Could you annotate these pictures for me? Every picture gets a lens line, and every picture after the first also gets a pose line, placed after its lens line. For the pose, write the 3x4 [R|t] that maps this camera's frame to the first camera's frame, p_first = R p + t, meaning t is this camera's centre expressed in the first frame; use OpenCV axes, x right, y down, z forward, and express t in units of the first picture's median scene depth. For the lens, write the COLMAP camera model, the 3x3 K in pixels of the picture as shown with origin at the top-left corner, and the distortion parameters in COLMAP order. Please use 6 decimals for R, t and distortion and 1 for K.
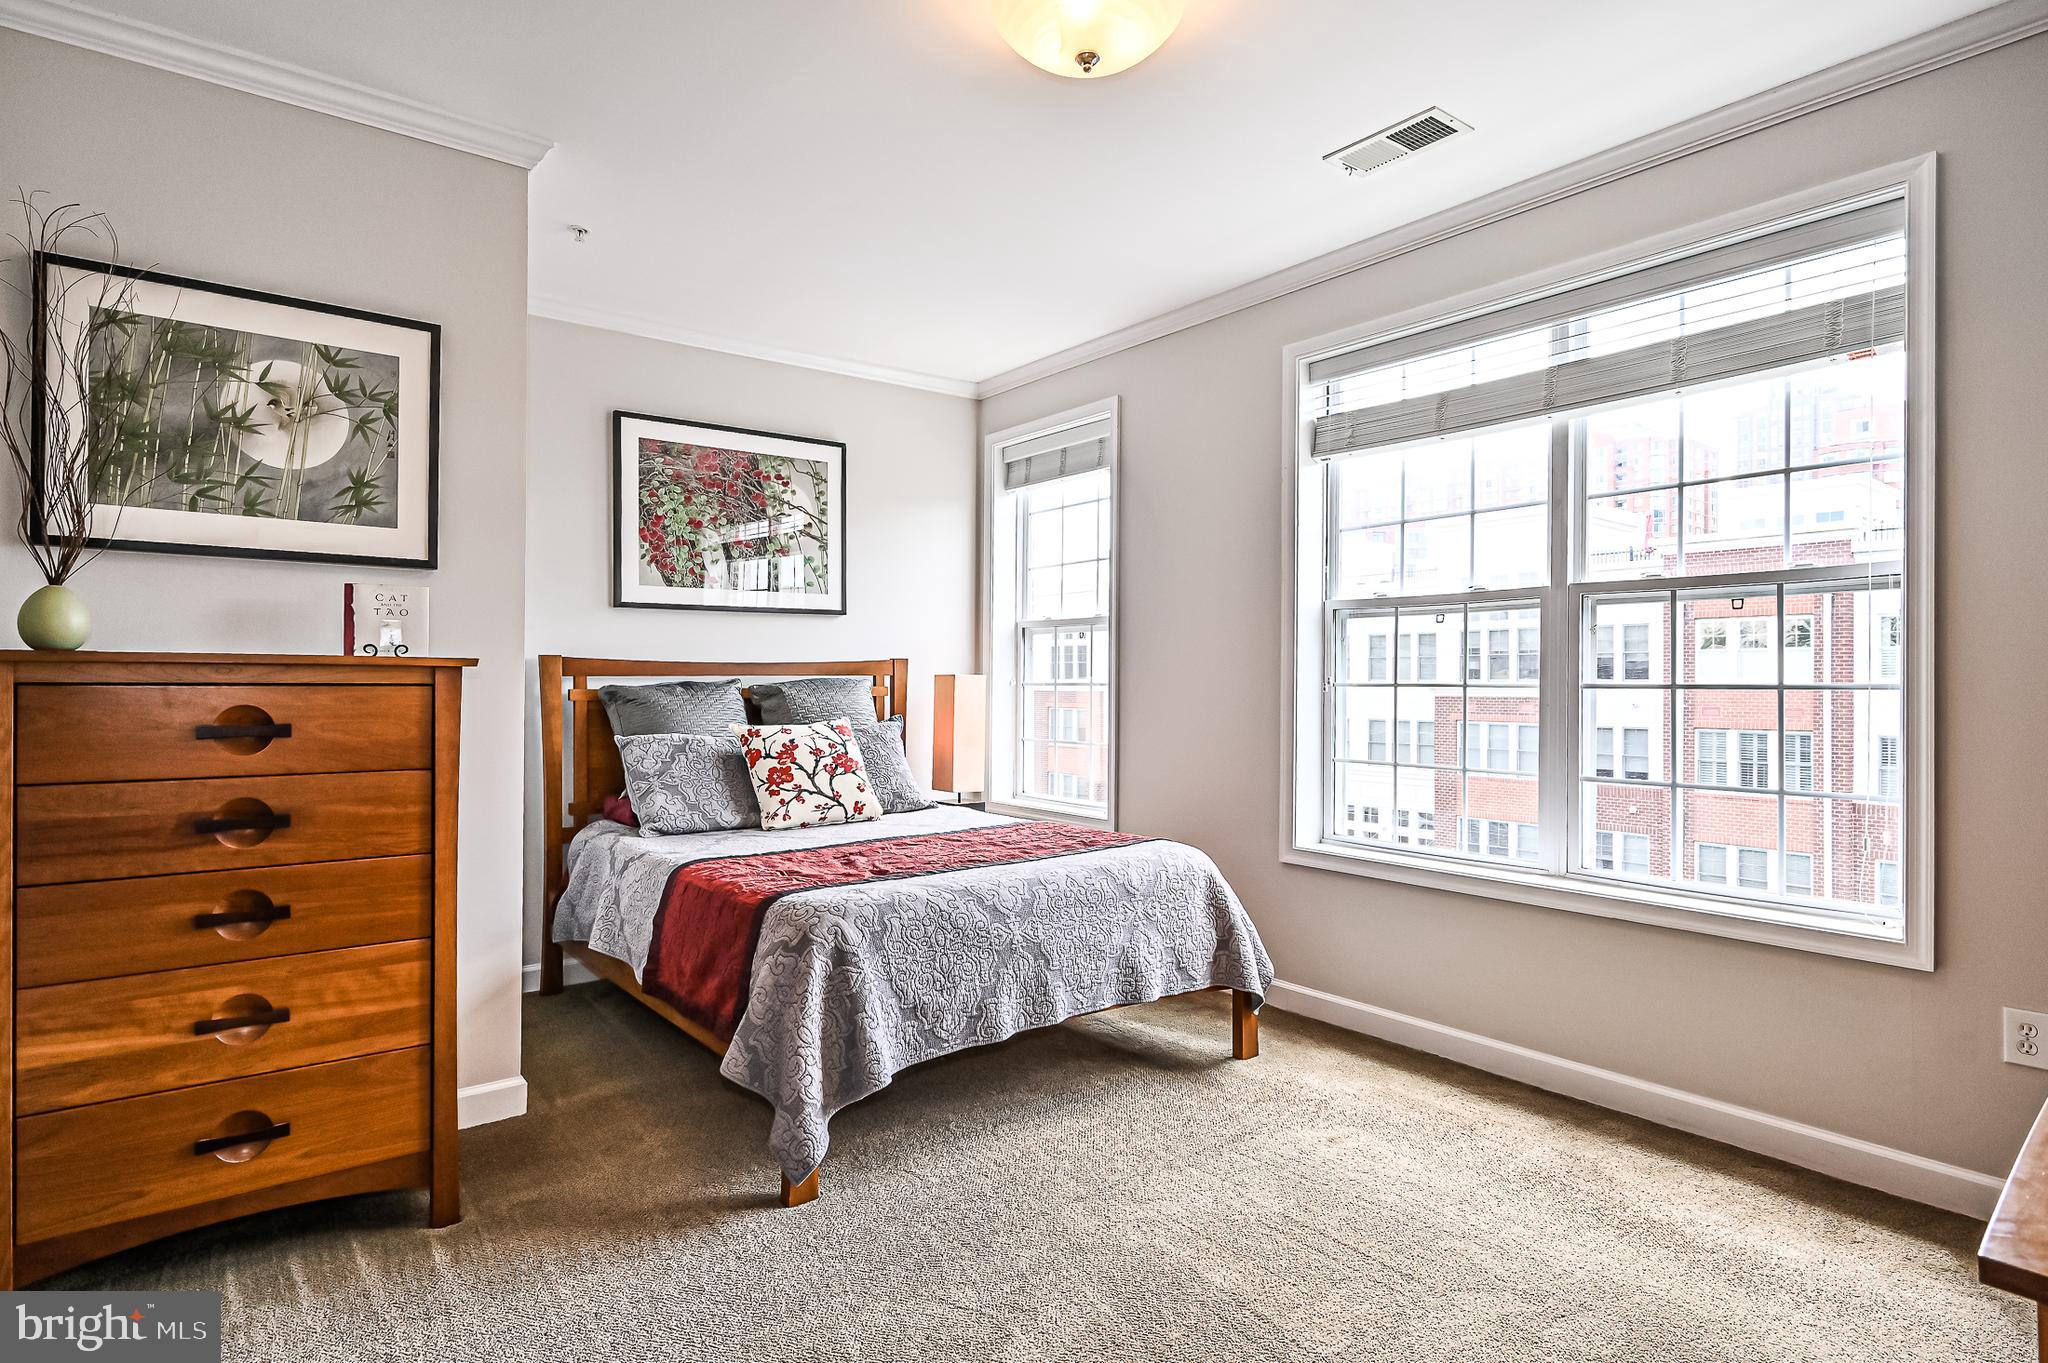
lens RADIAL K [[1041.8, 0, 1023.5], [0, 1041.8, 682.9], [0, 0, 1]] dist [0.003397, 0.000246]
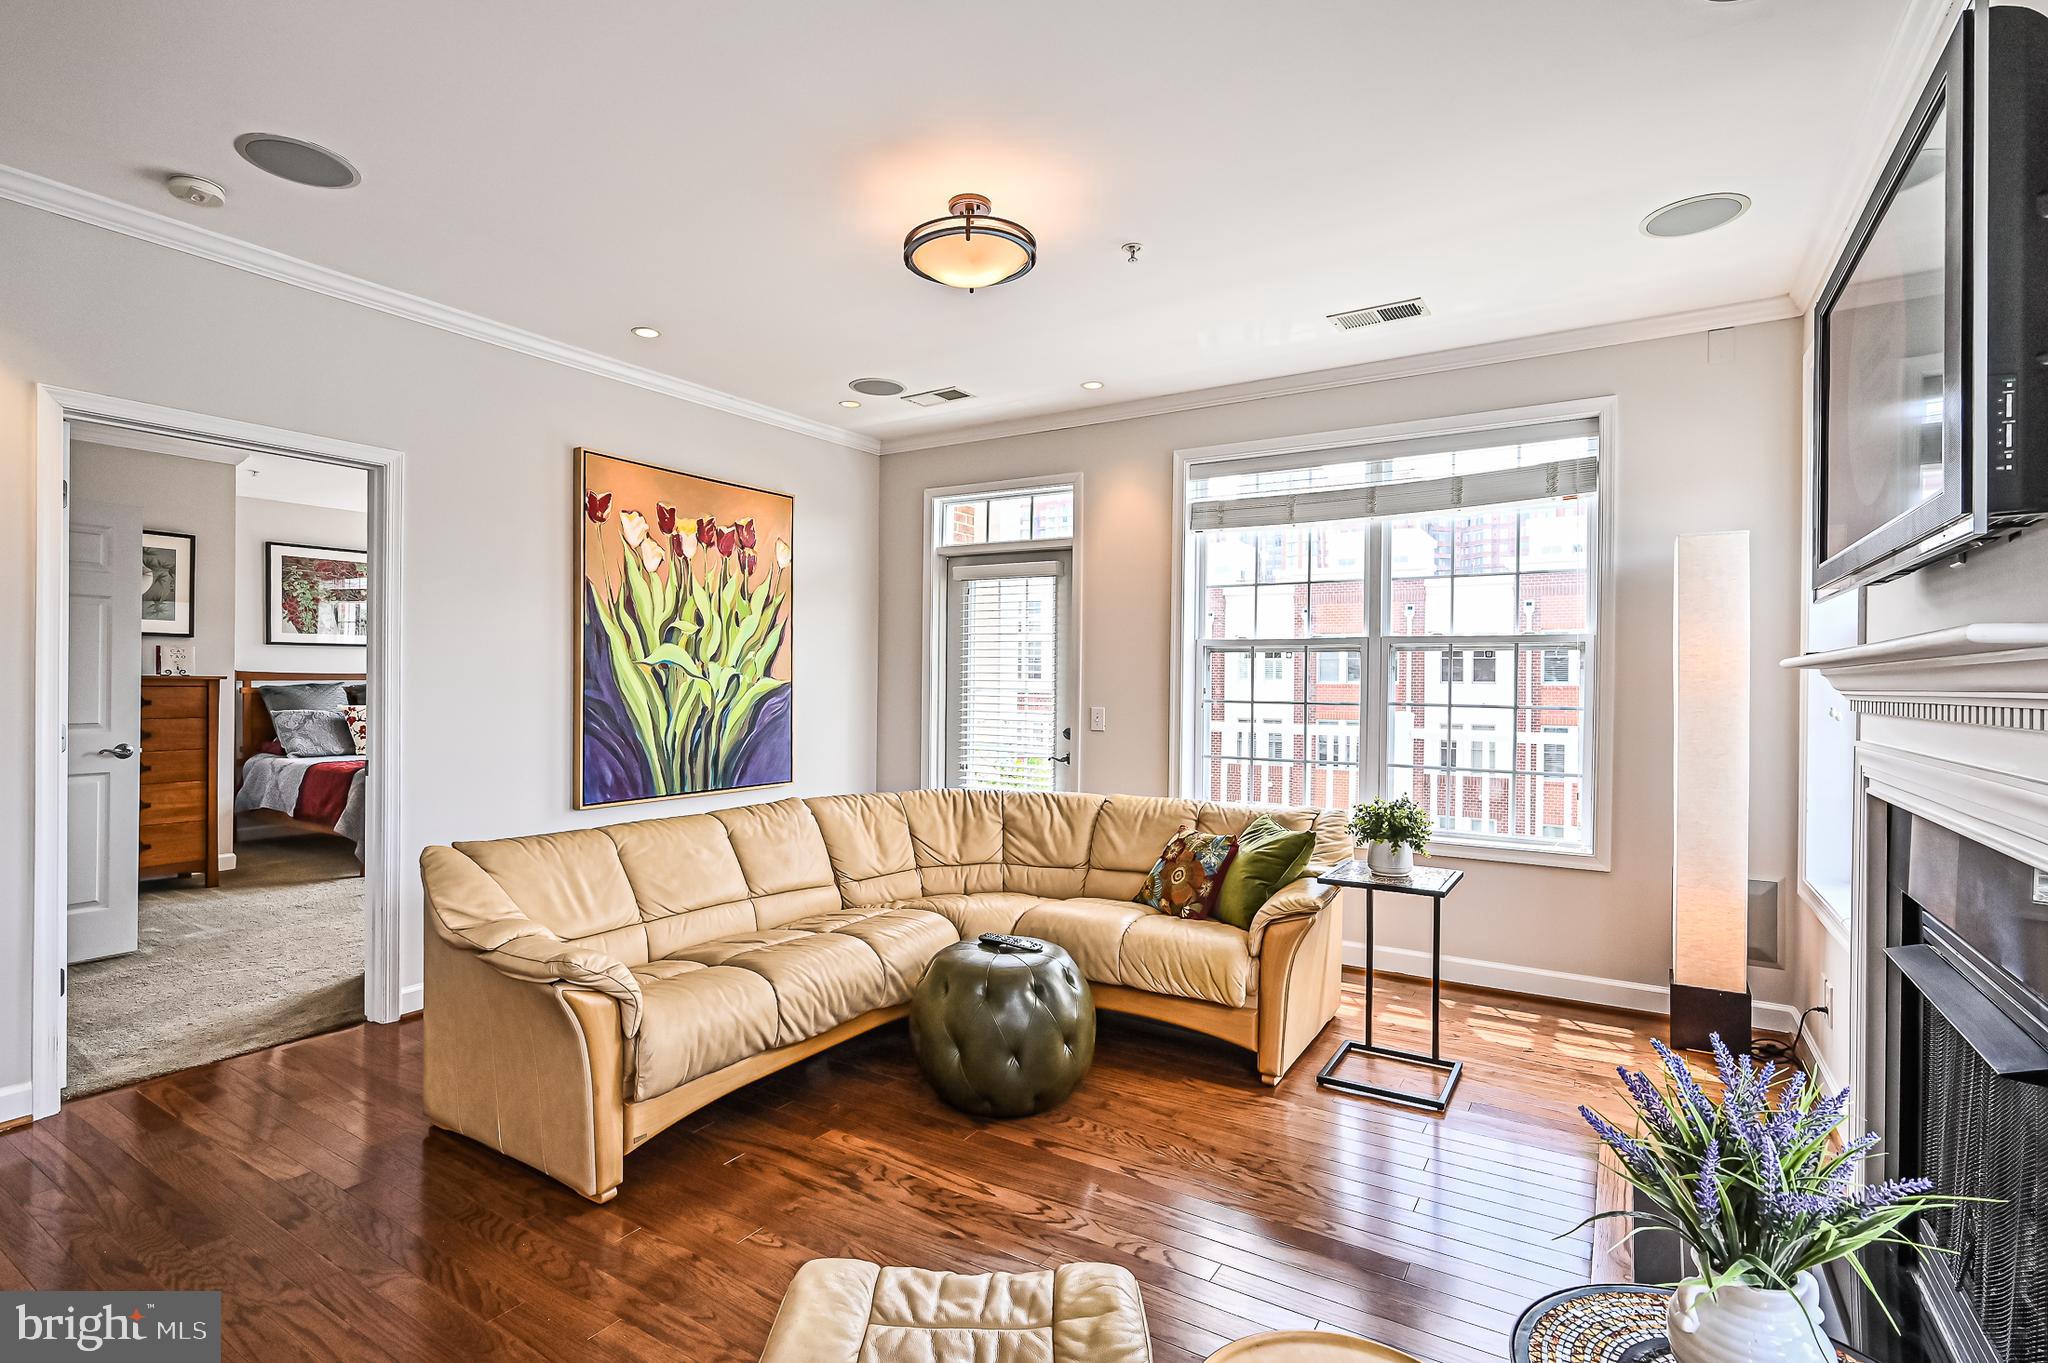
lens RADIAL K [[976.6, 0, 1024.7], [0, 976.6, 684.1], [0, 0, 1]] dist [0.000507, -0.000162]
pose [[0.943539, 0.000242, 0.331262, 0.369217], [-0.001829, 0.999988, 0.004480, -0.011885], [-0.331257, -0.004833, 0.943528, -1.304560]]
